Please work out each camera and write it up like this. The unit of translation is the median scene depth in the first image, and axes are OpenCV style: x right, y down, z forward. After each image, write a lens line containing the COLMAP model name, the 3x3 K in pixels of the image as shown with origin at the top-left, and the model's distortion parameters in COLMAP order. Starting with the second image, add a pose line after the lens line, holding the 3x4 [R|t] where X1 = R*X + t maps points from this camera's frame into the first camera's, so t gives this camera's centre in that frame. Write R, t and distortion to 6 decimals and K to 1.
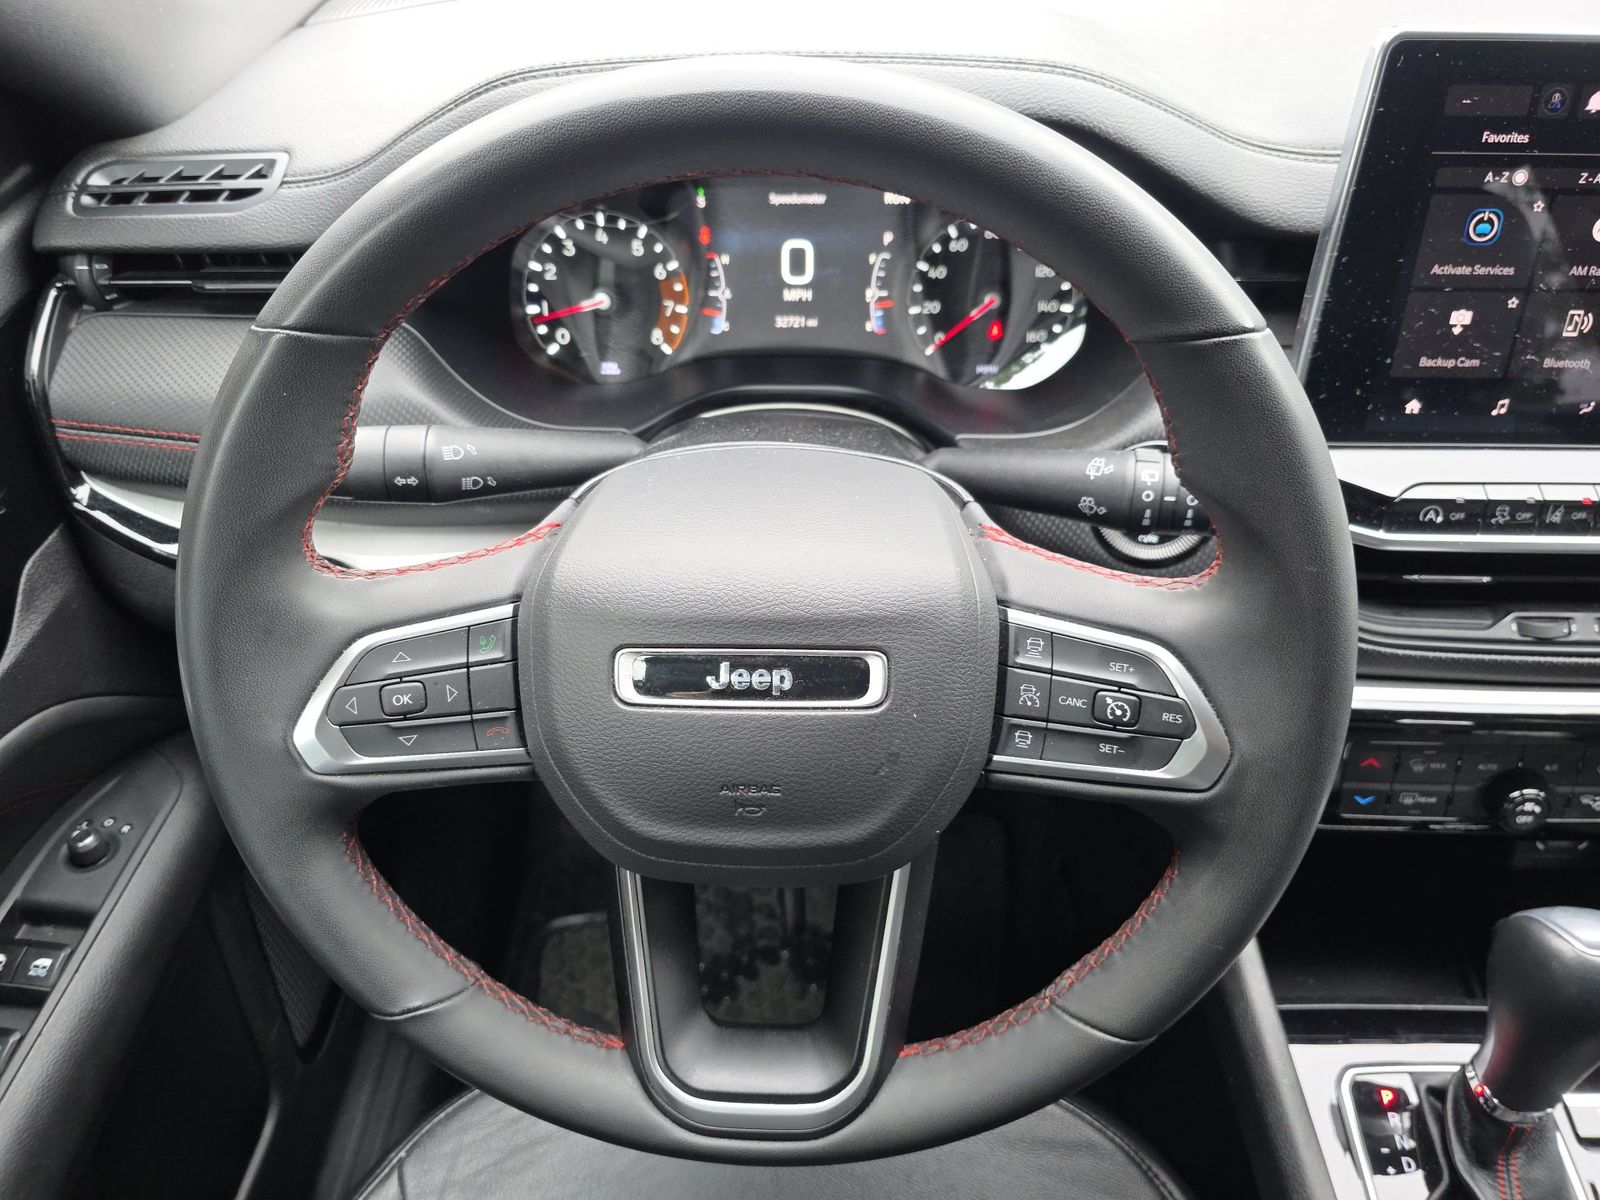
lens RADIAL K [[1099.0, 0, 776.4], [0, 1099.0, 602.0], [0, 0, 1]] dist [0.070982, -0.066472]
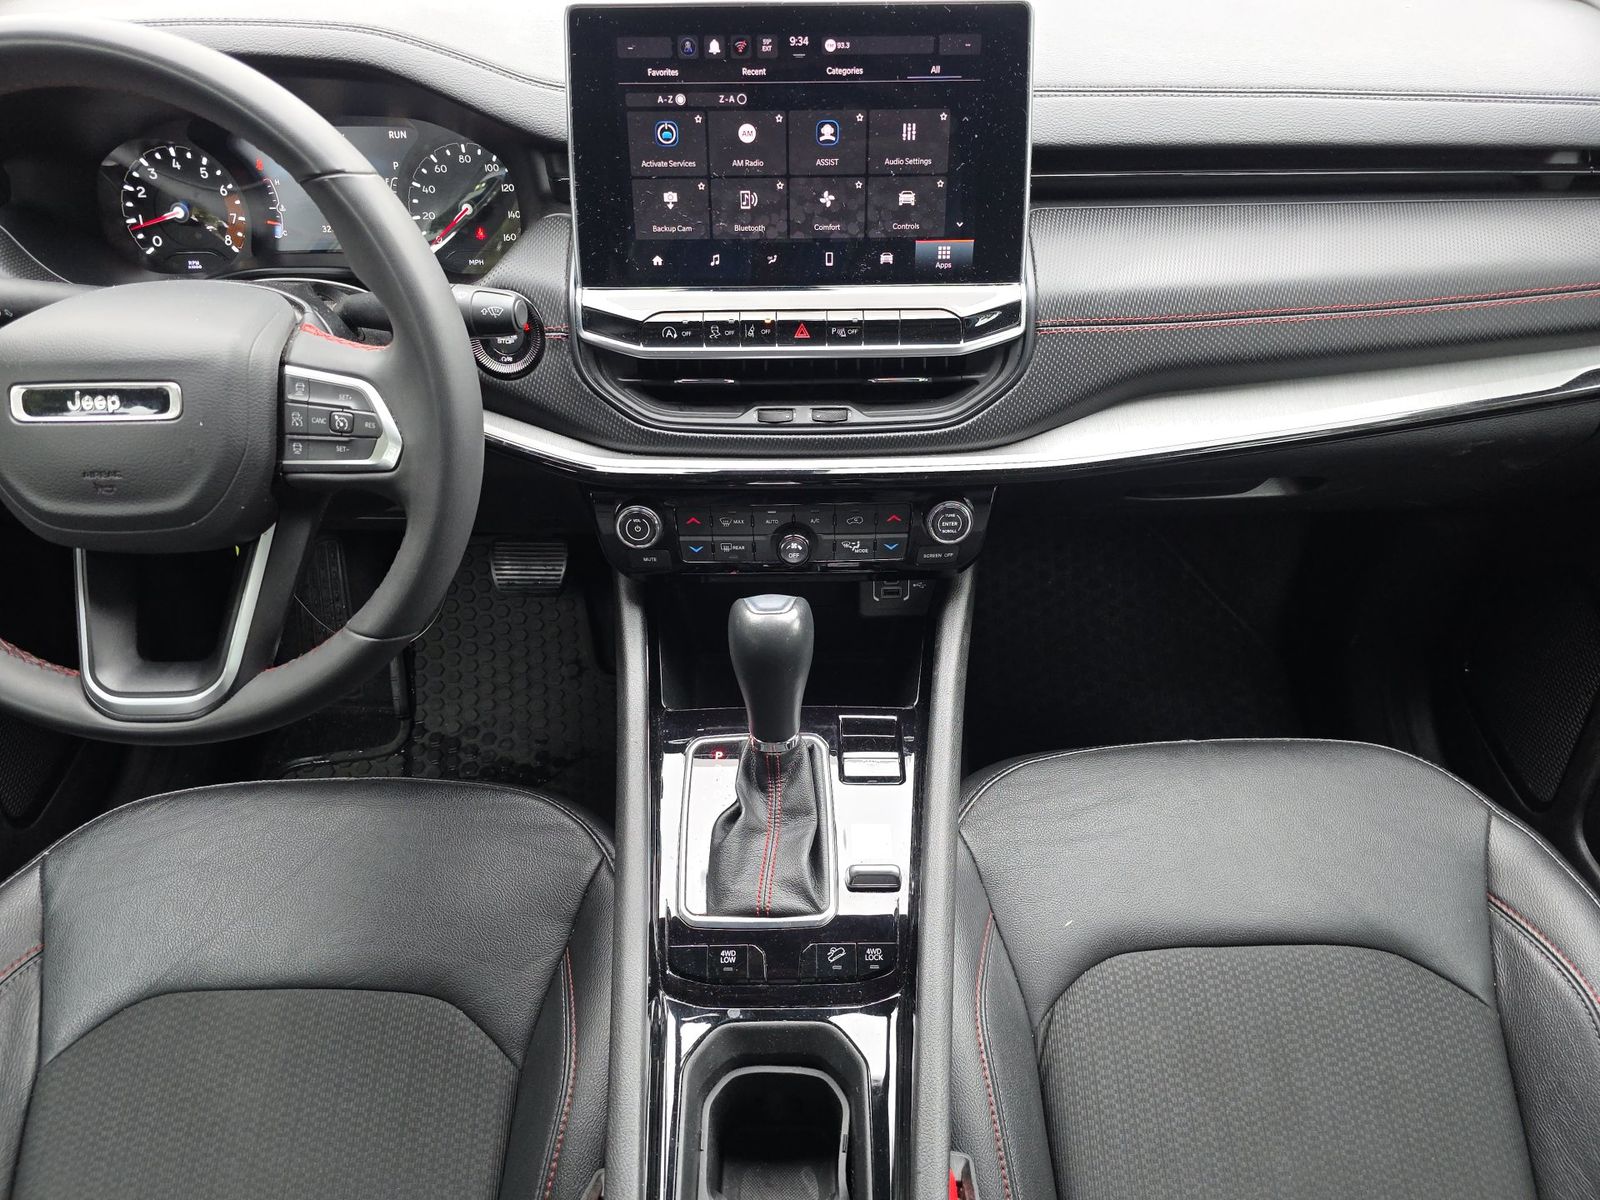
lens RADIAL K [[1073.3, 0, 767.6], [0, 1073.3, 597.9], [0, 0, 1]] dist [0.066624, -0.061571]
pose [[0.999631, -0.022922, 0.014588, 0.690636], [0.022978, 0.999729, -0.003689, 0.285638], [-0.014499, 0.004023, 0.999887, -0.443827]]
